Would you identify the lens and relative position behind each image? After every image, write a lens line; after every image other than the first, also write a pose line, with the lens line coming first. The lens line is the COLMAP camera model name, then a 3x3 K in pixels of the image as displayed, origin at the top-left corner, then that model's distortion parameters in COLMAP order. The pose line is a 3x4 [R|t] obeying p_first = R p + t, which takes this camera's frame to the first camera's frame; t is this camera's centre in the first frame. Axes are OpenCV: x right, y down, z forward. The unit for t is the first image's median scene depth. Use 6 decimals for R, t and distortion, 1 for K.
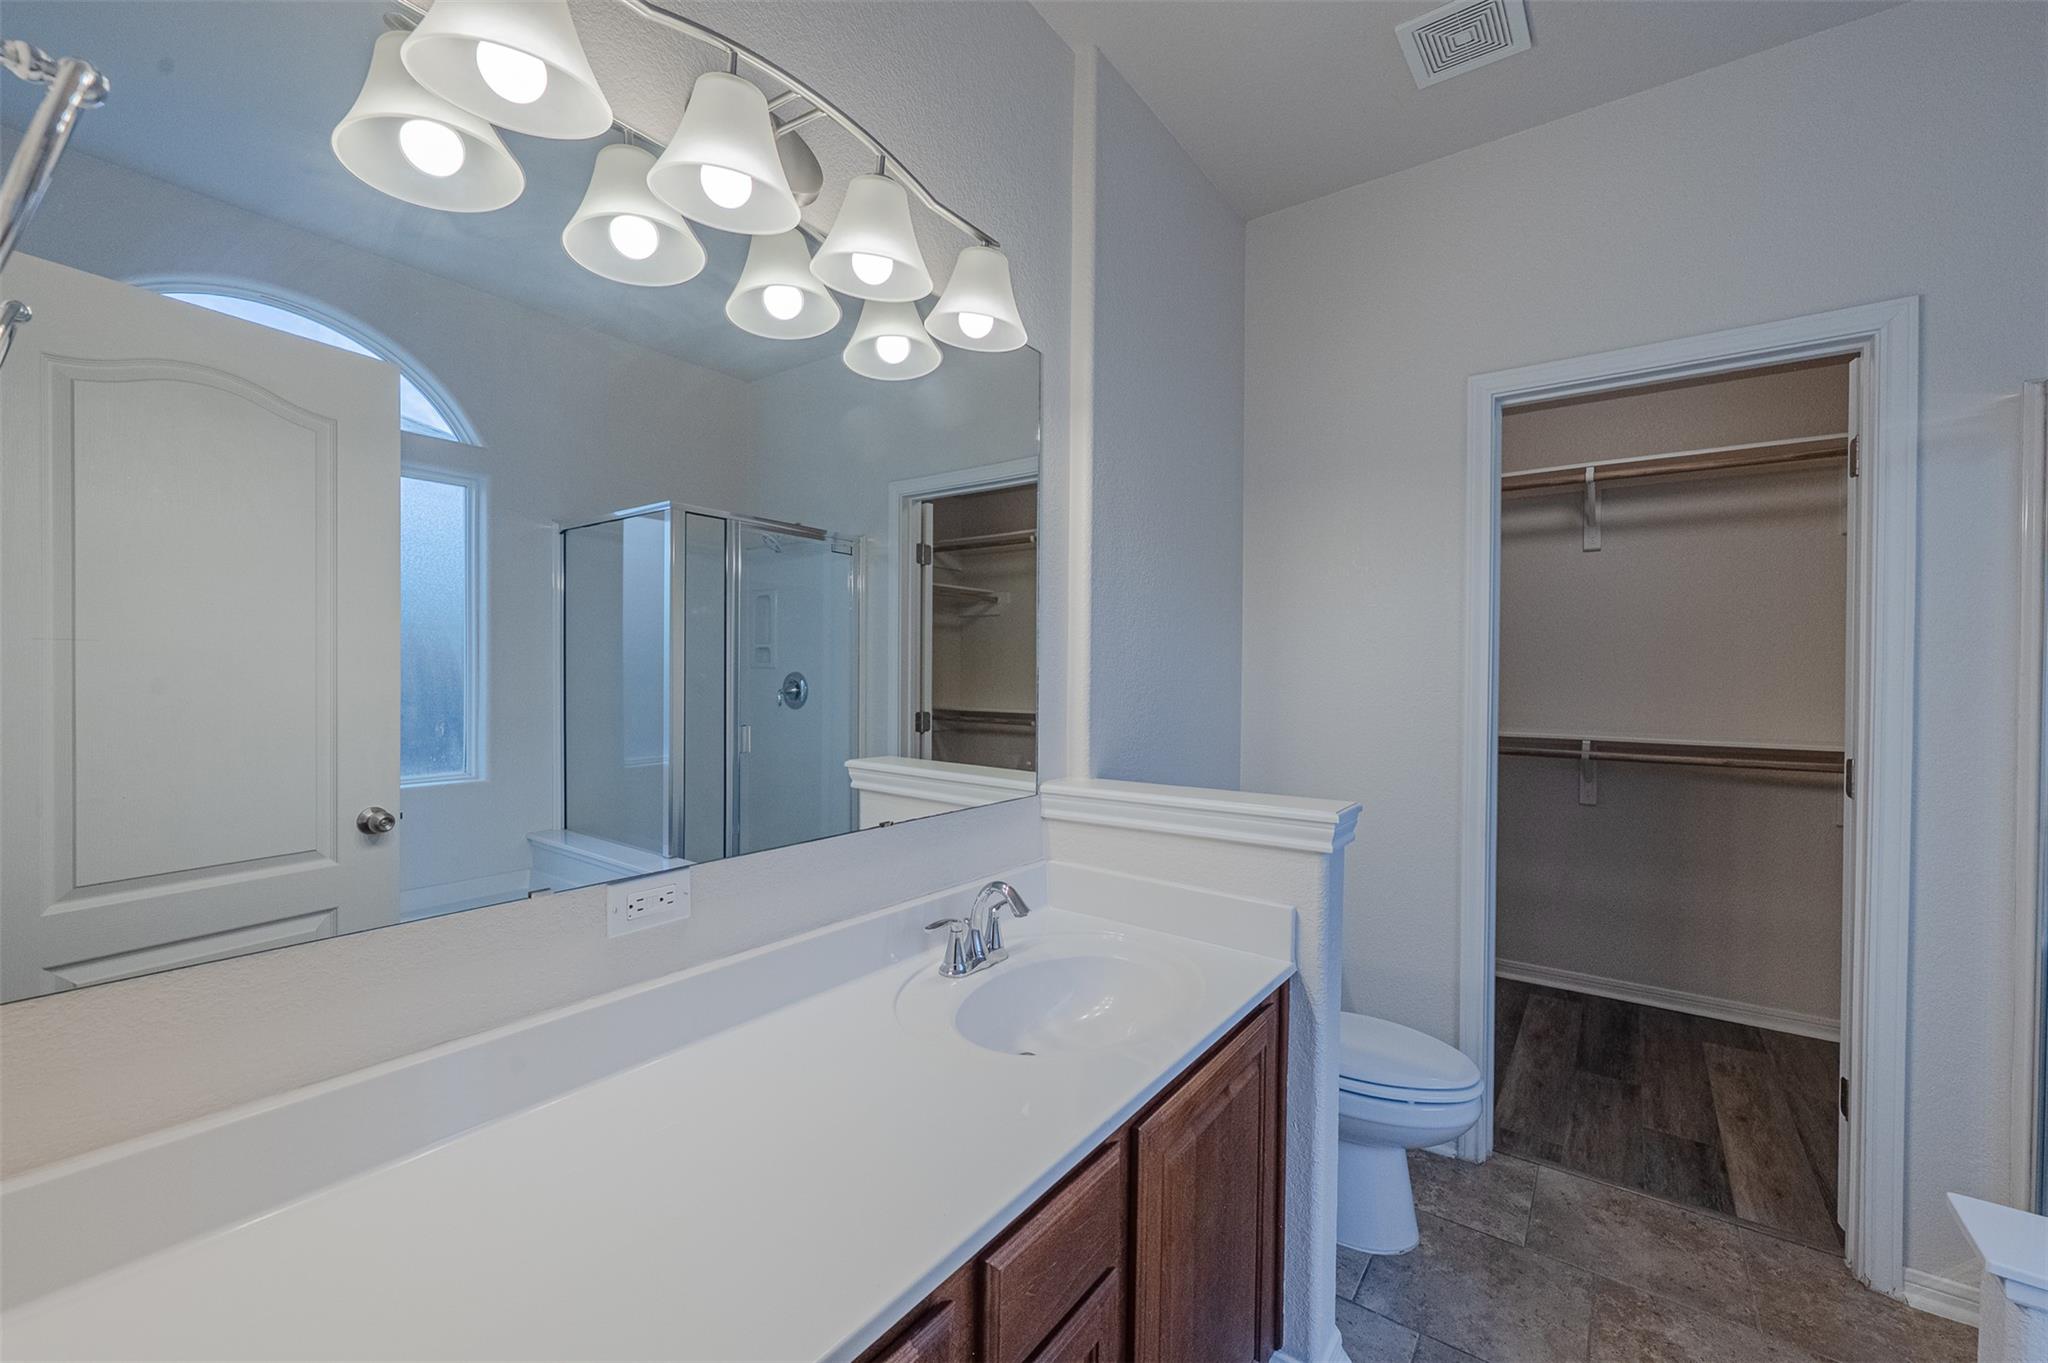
lens RADIAL K [[825.0, 0, 1024.0], [0, 825.0, 681.5], [0, 0, 1]] dist [-0.001502, -0.000197]
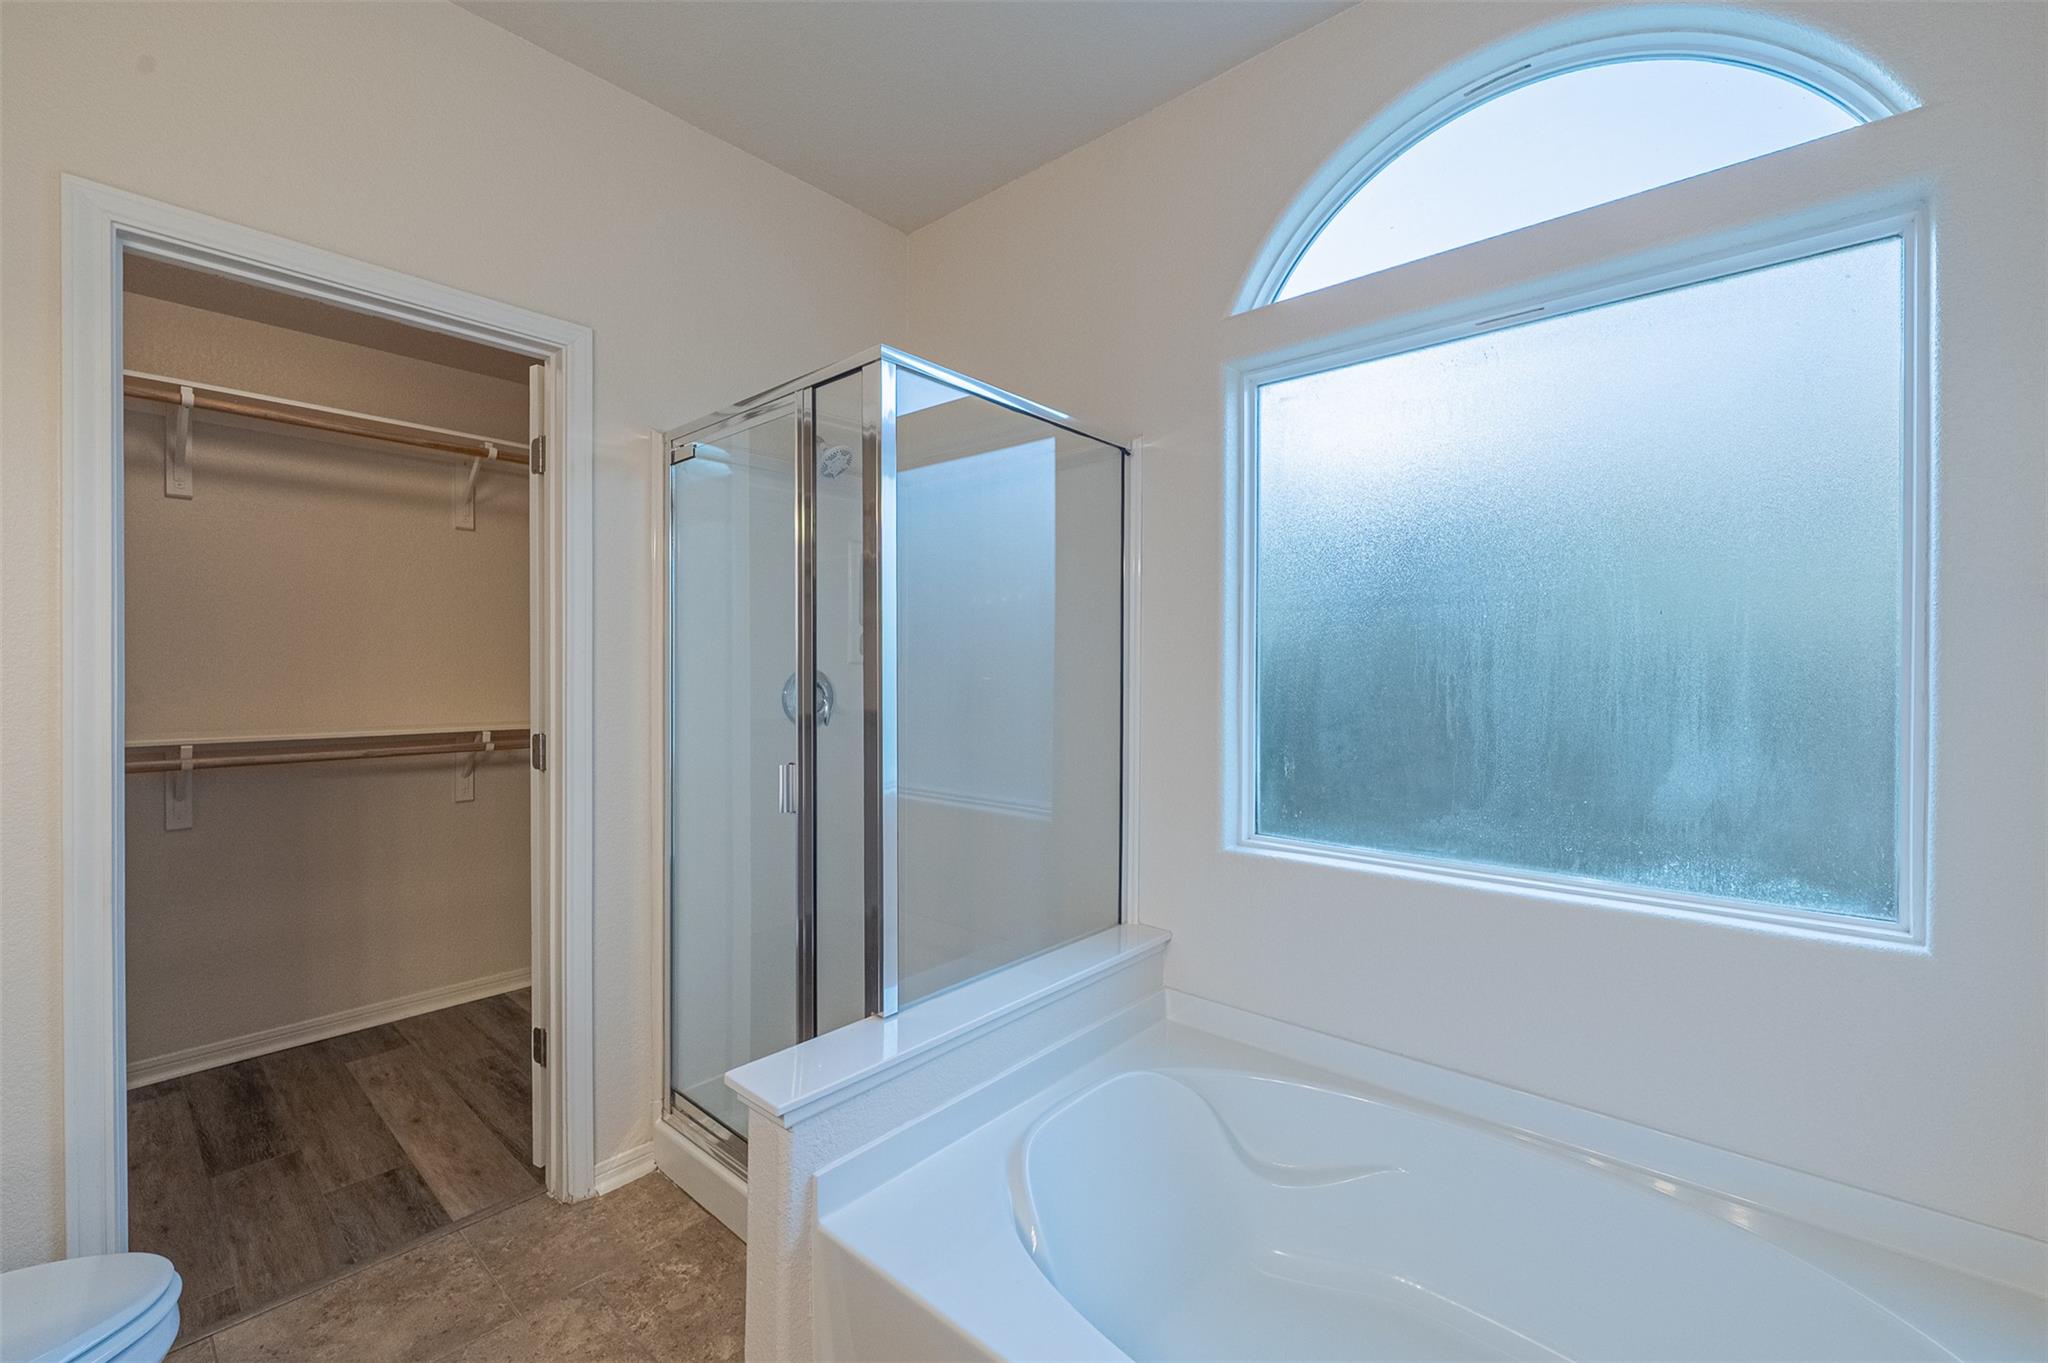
lens RADIAL K [[831.5, 0, 1037.3], [0, 831.5, 678.6], [0, 0, 1]] dist [-0.002978, -0.000042]
pose [[0.073029, -0.015644, 0.997207, -0.033614], [0.011536, 0.999823, 0.014841, 0.010666], [-0.997263, 0.010420, 0.073196, 0.224194]]
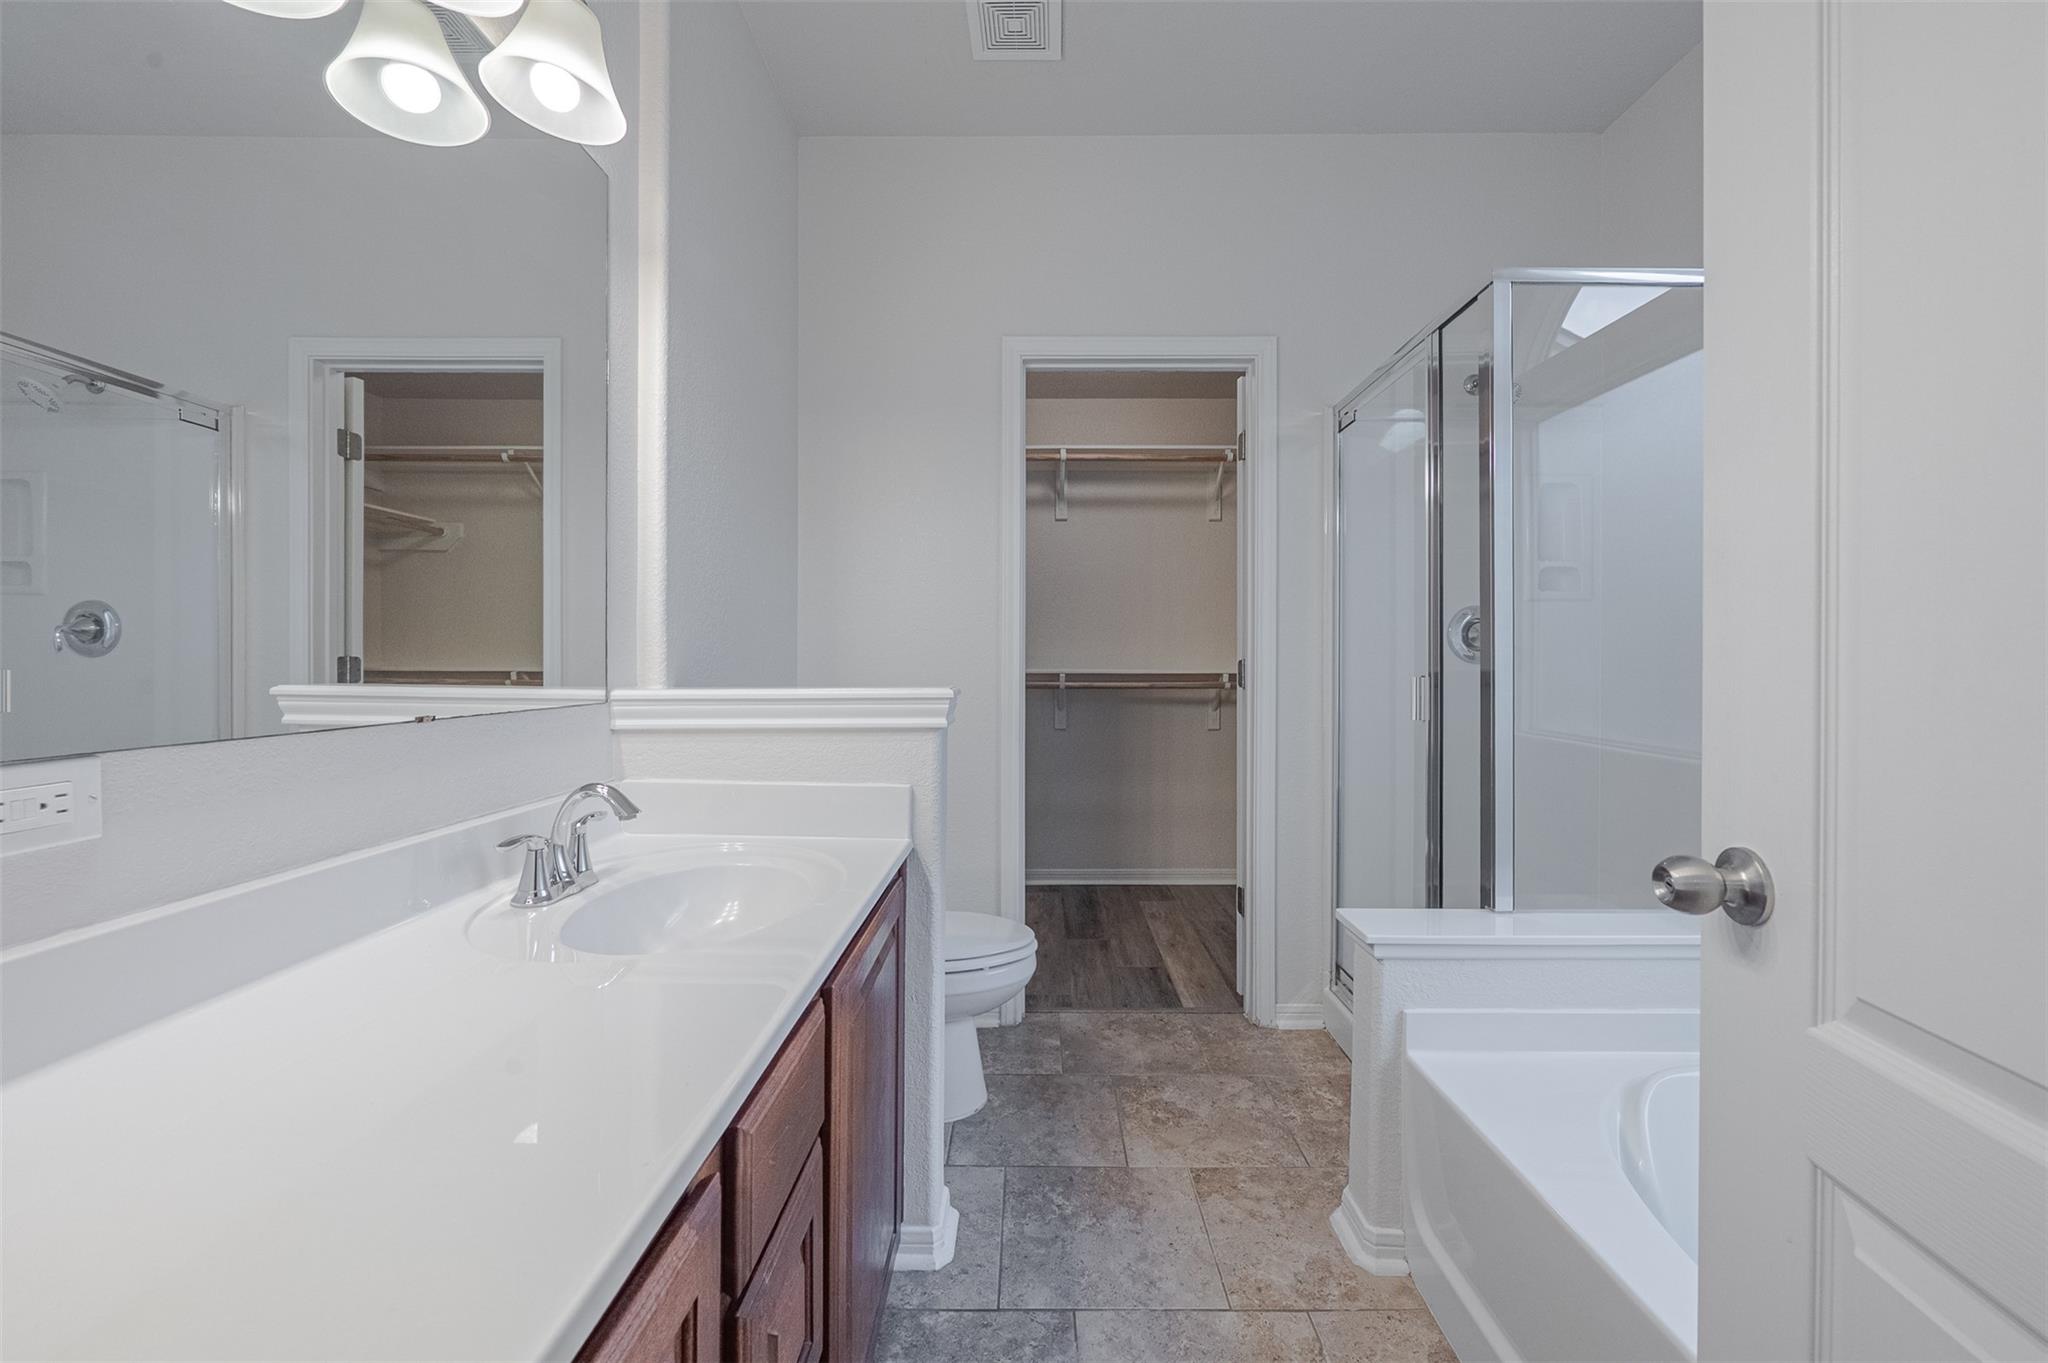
lens RADIAL K [[830.7, 0, 1033.0], [0, 830.7, 668.7], [0, 0, 1]] dist [0.001267, -0.004125]
pose [[0.806433, -0.009768, 0.591245, -0.110475], [0.011713, 0.999931, 0.000545, 0.089158], [-0.591210, 0.006485, 0.806492, 0.051082]]
